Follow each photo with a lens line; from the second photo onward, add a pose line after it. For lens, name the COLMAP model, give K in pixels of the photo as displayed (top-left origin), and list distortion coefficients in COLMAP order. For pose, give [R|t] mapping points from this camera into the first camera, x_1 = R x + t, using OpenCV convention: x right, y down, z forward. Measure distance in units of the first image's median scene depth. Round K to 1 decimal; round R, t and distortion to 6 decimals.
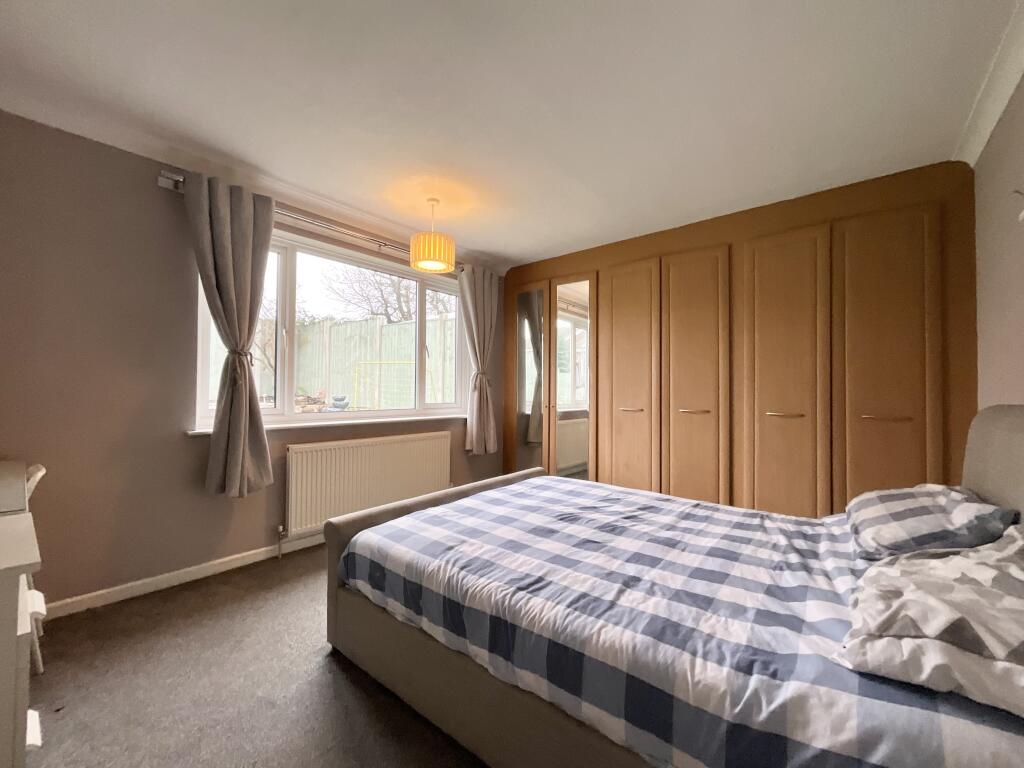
lens RADIAL K [[409.7, 0, 514.6], [0, 409.7, 385.3], [0, 0, 1]] dist [-0.004071, -0.000081]
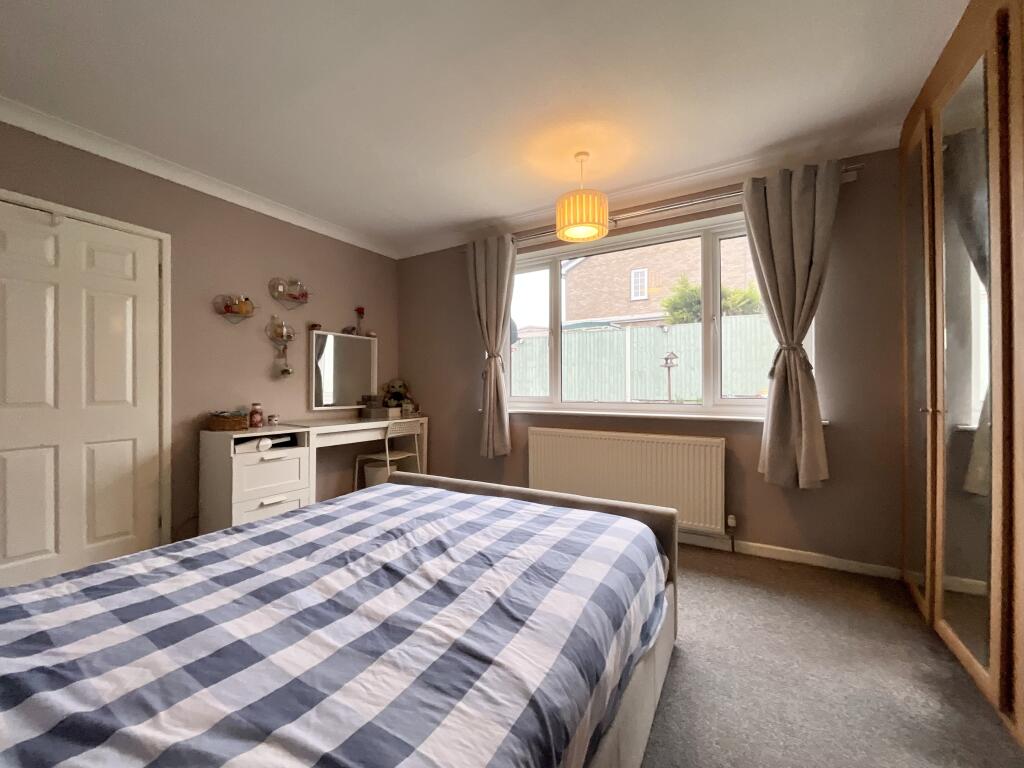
lens RADIAL K [[409.7, 0, 513.3], [0, 409.7, 385.1], [0, 0, 1]] dist [-0.004071, -0.000081]
pose [[0.155864, -0.010844, -0.987719, 0.943974], [0.013034, 0.999875, -0.008920, 0.046923], [0.987693, -0.011484, 0.155986, 1.105961]]
